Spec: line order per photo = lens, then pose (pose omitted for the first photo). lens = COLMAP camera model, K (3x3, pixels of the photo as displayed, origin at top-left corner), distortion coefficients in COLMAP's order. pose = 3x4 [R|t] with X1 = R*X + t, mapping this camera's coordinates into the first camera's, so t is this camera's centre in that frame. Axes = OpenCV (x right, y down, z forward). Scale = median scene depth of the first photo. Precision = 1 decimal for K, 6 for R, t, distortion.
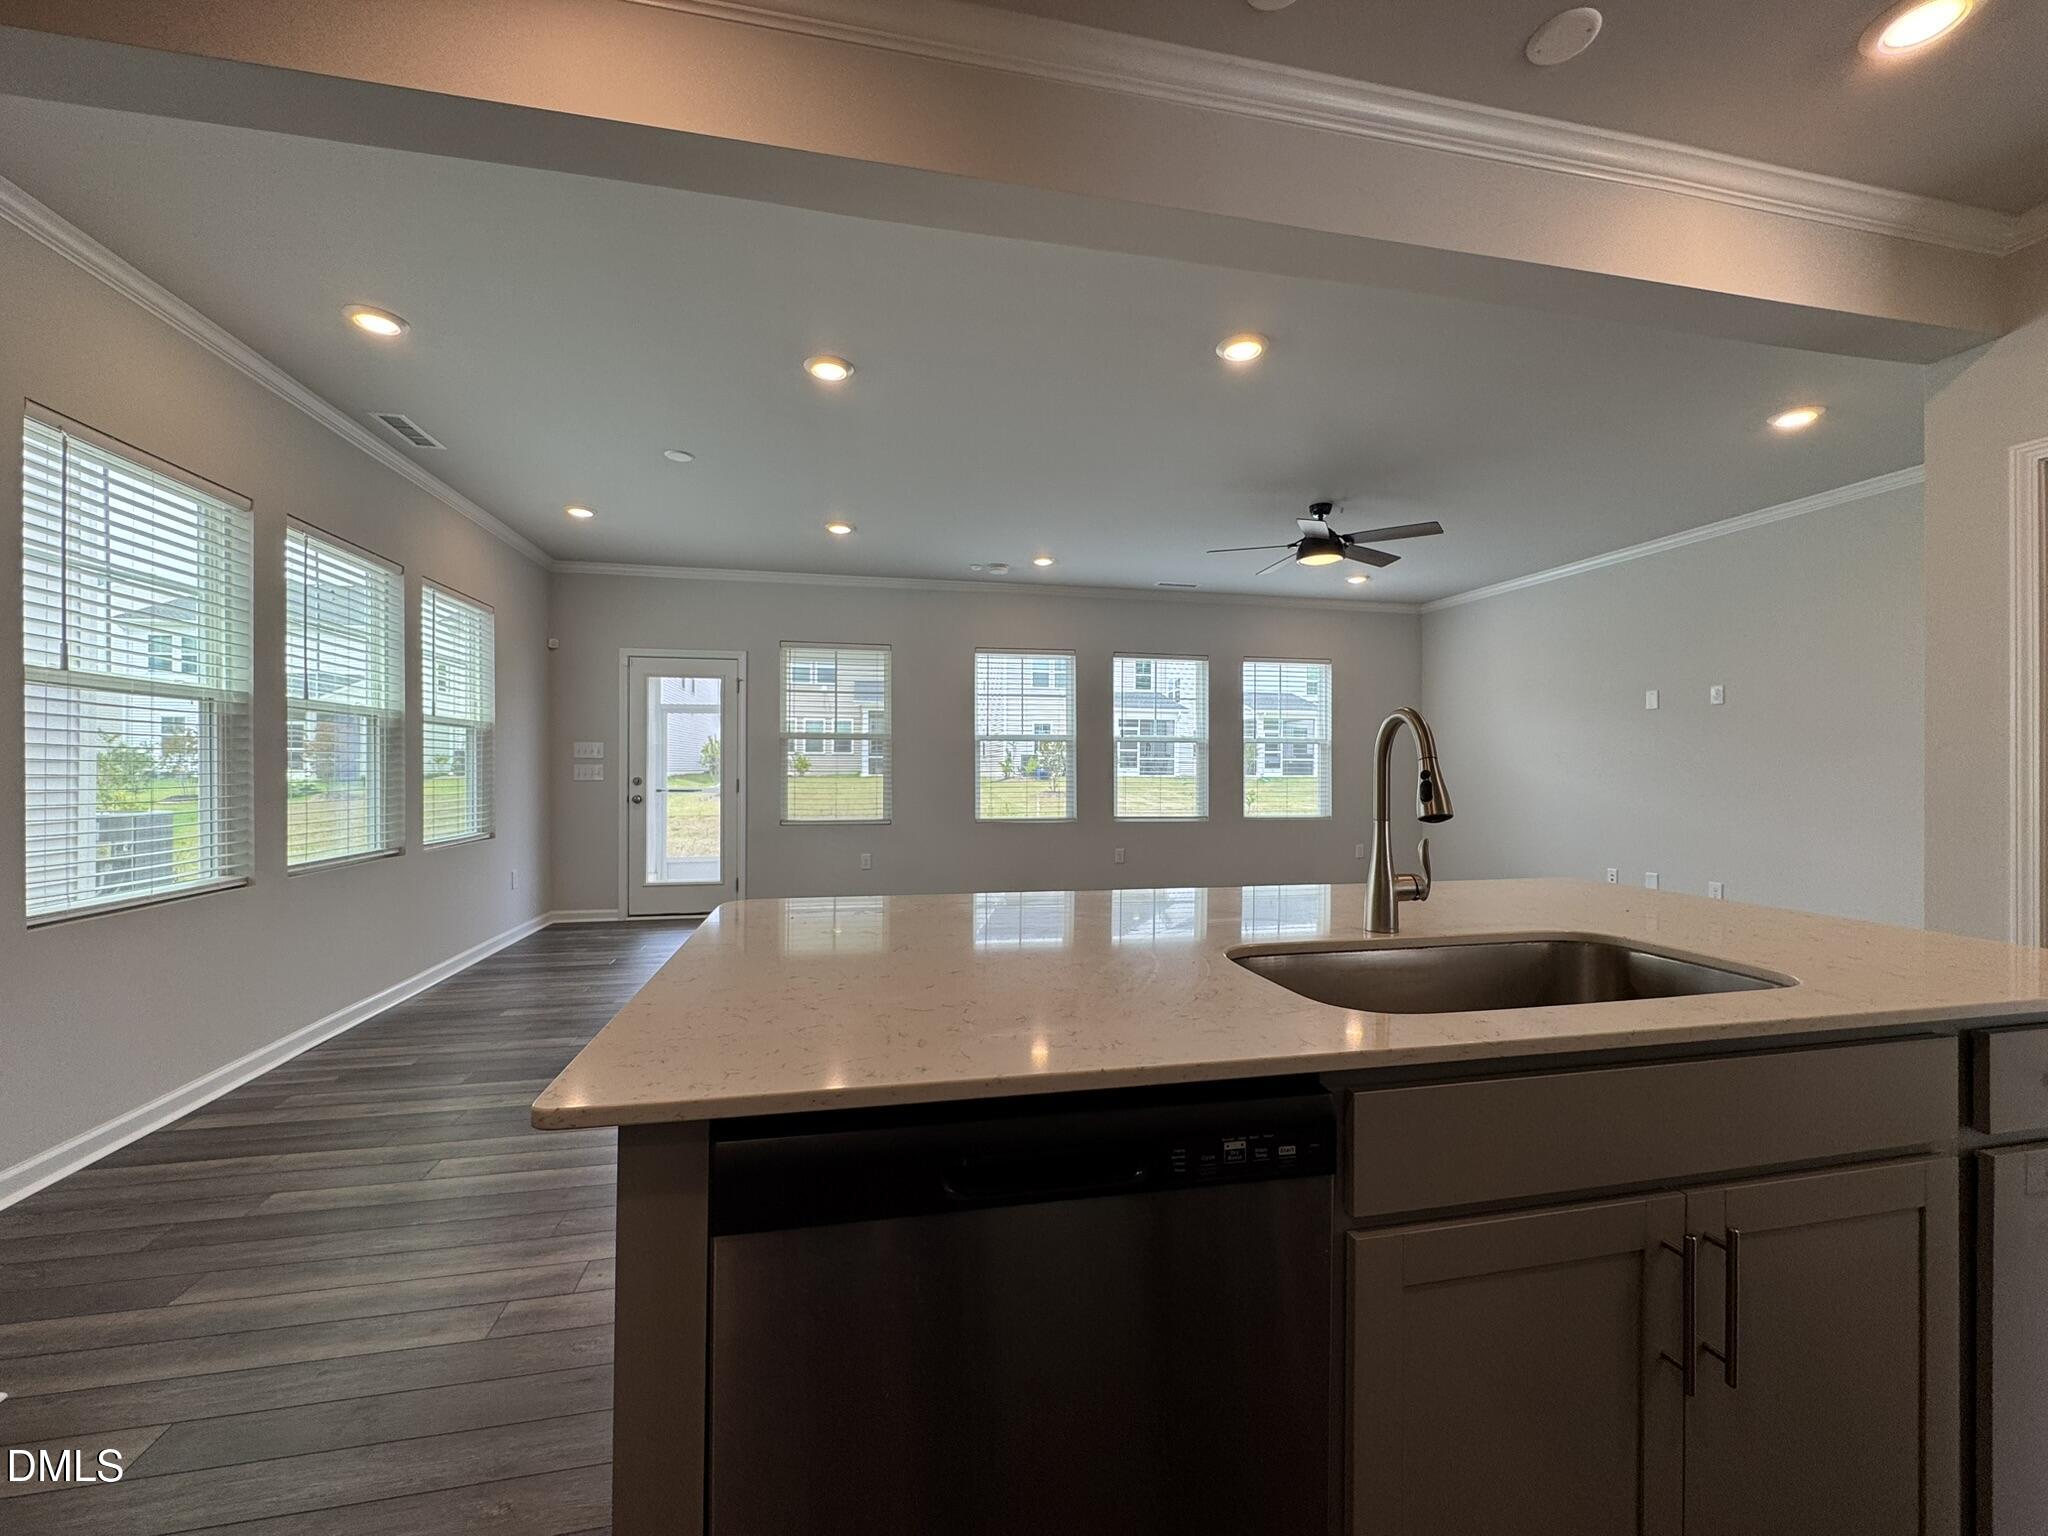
lens RADIAL K [[815.5, 0, 1028.3], [0, 815.5, 767.5], [0, 0, 1]] dist [-0.005096, 0.000606]
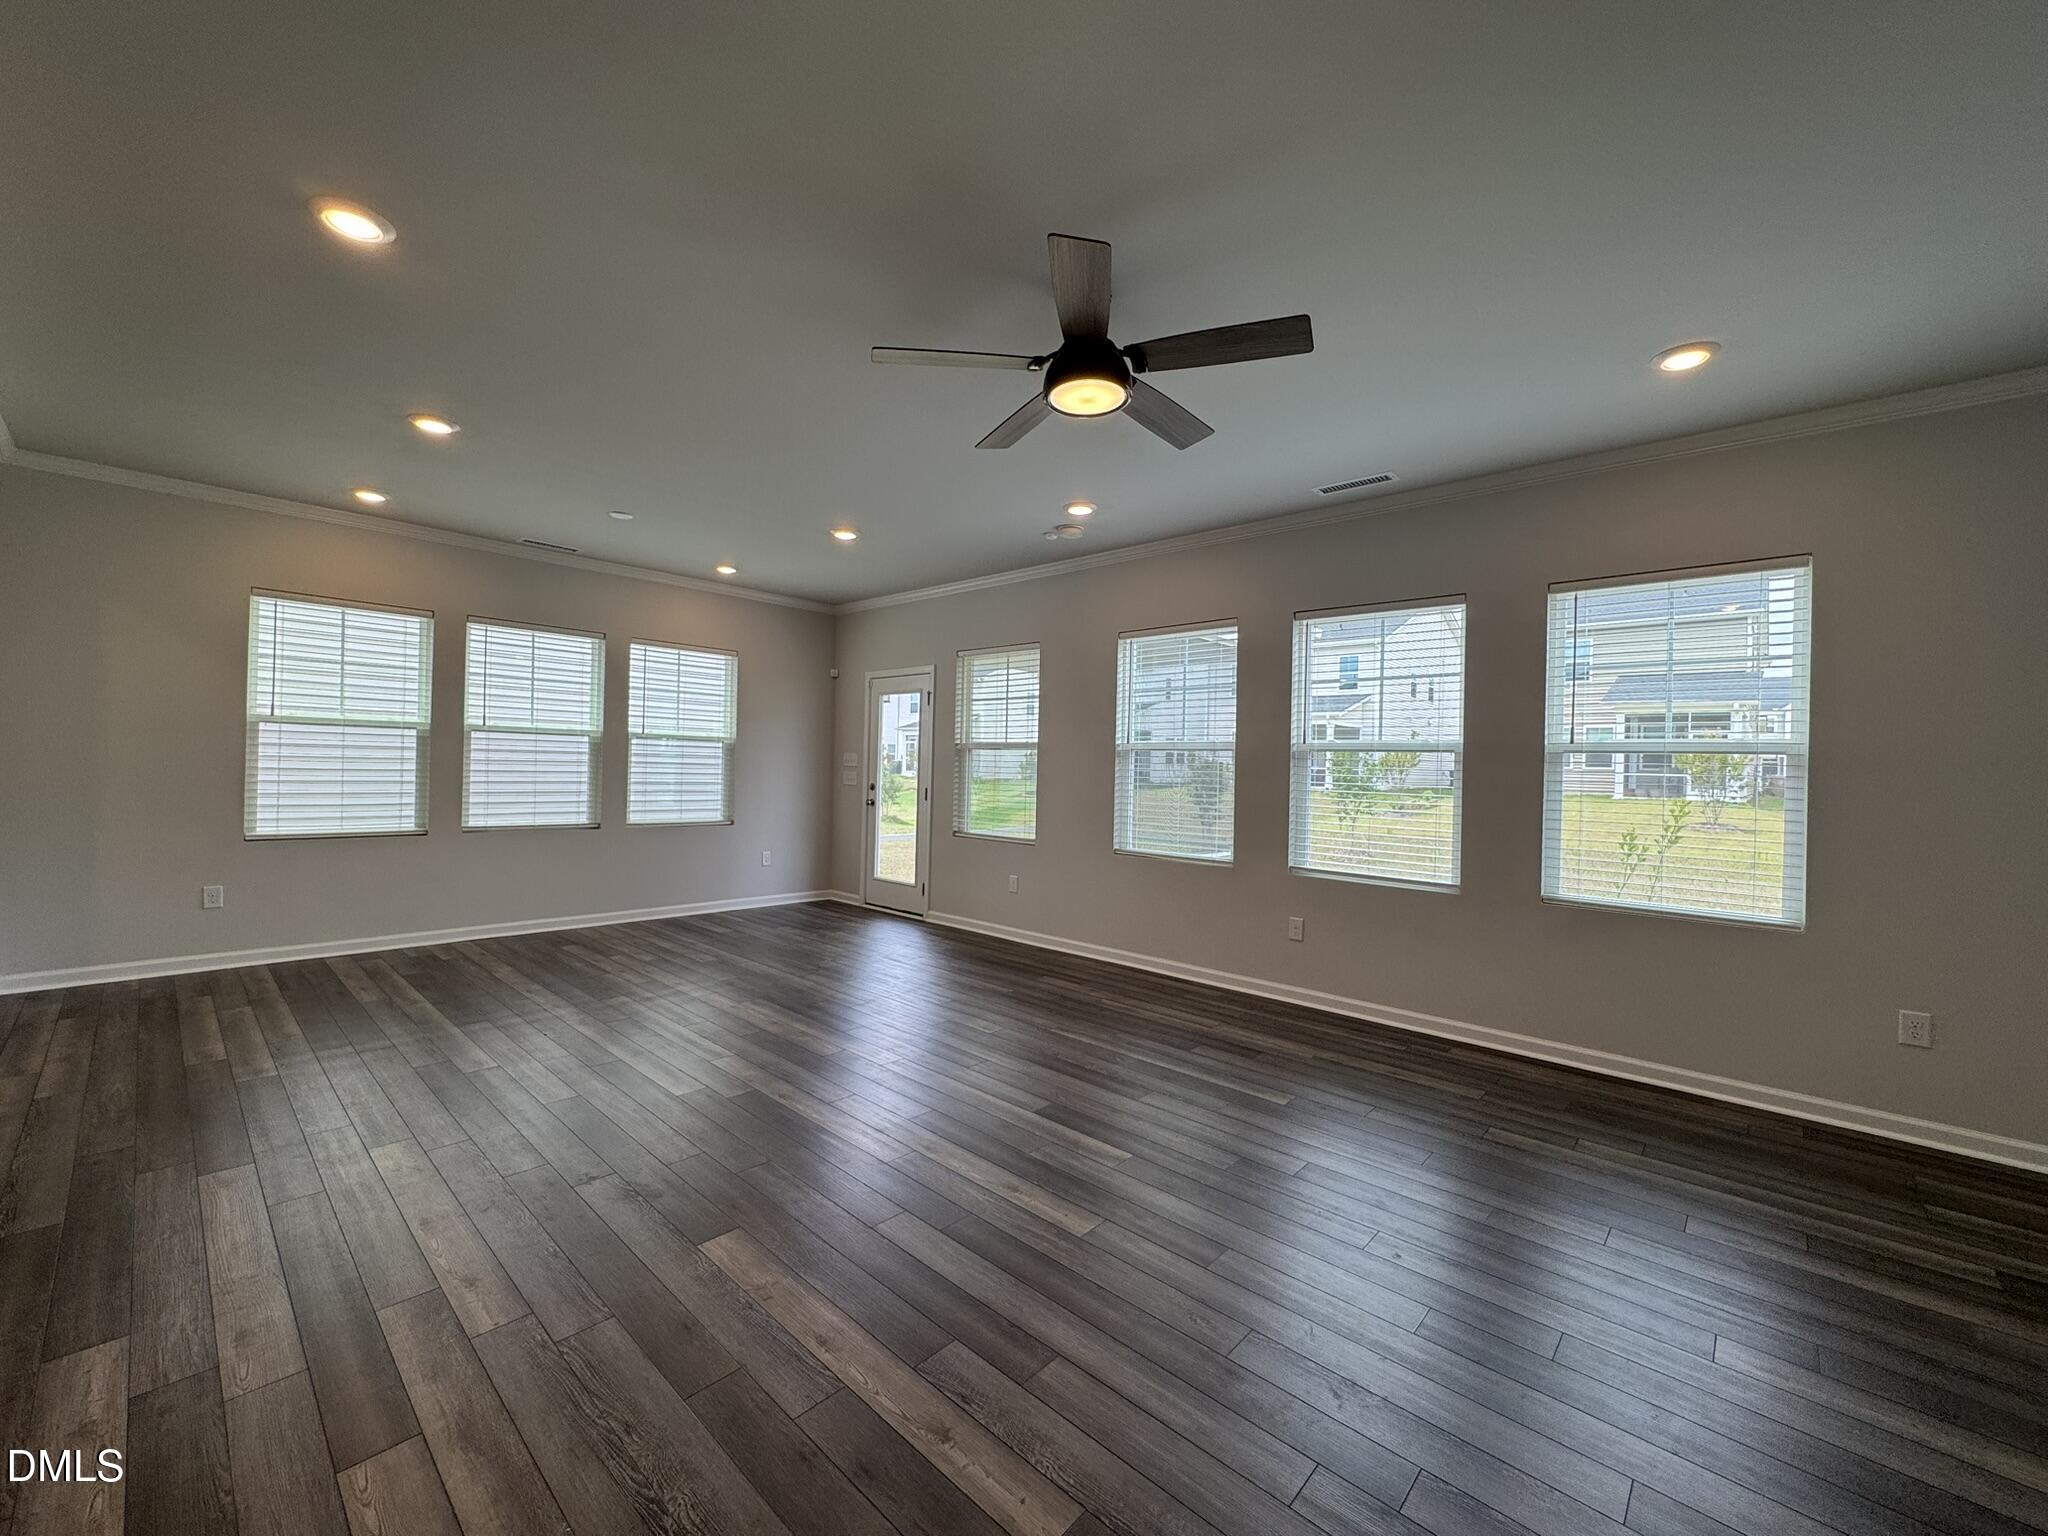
lens RADIAL K [[815.5, 0, 1022.1], [0, 815.5, 765.6], [0, 0, 1]] dist [-0.005096, 0.000606]
pose [[0.573392, 0.010622, -0.819212, 0.574686], [-0.026247, 0.999641, -0.005410, -0.012278], [0.818860, 0.024604, 0.573465, 0.509653]]
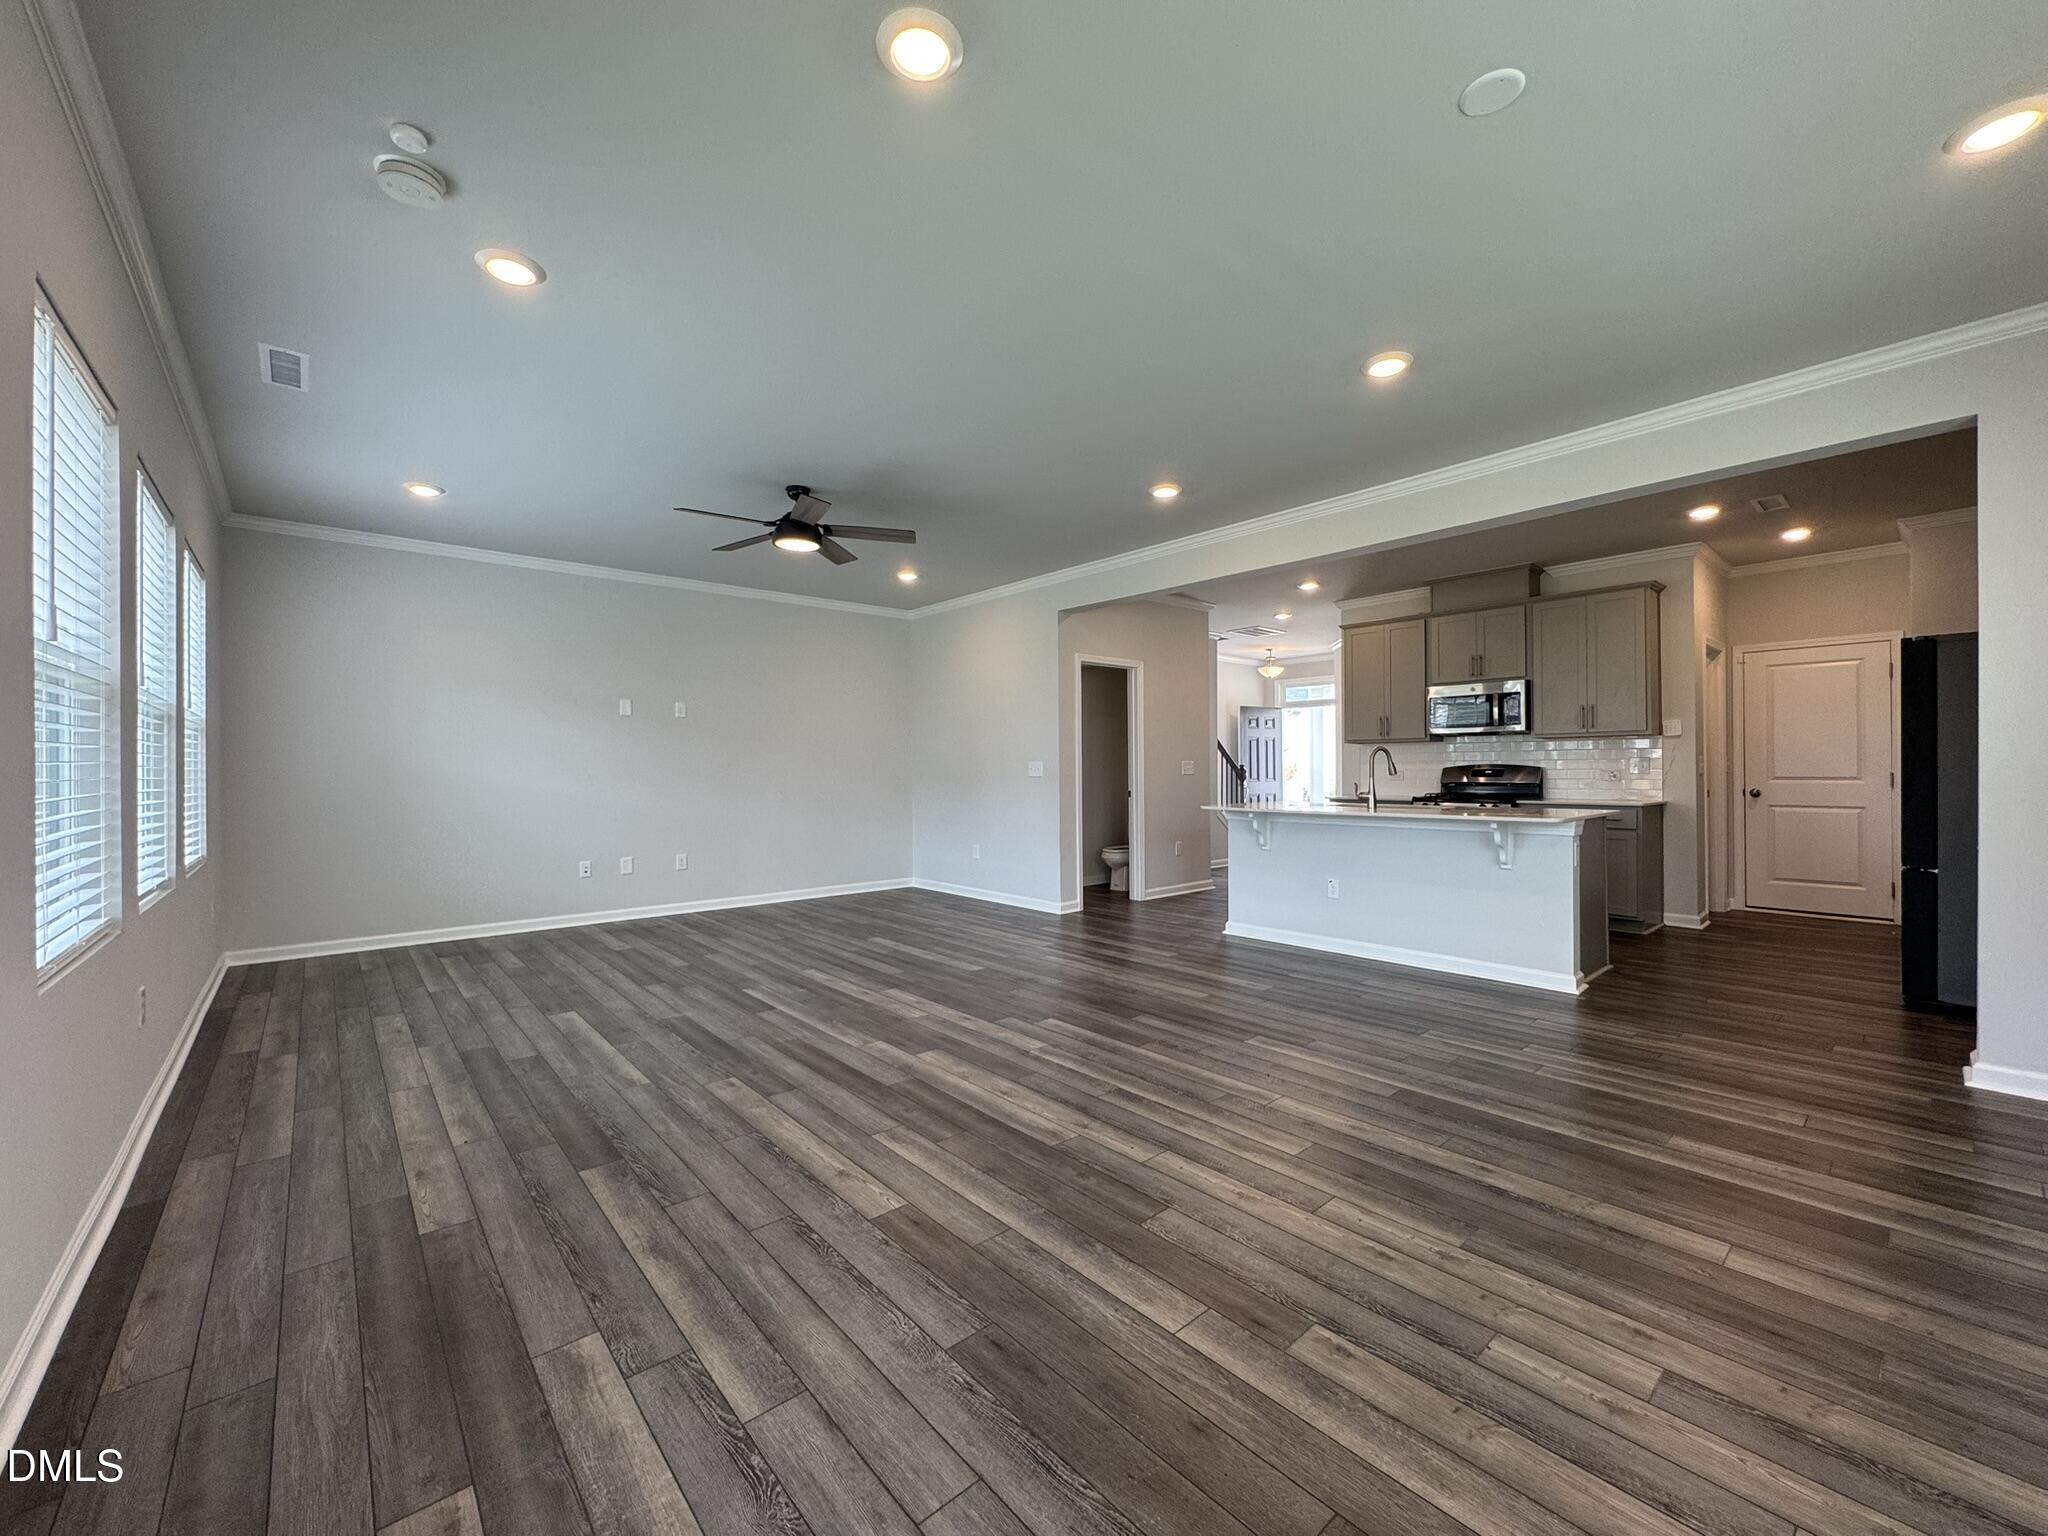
lens RADIAL K [[815.5, 0, 1021.0], [0, 815.5, 769.8], [0, 0, 1]] dist [-0.005096, 0.000606]
pose [[-0.480219, 0.000887, 0.877148, -0.440181], [0.006487, 0.999976, 0.002540, 0.002520], [-0.877125, 0.006910, -0.480213, 0.924029]]
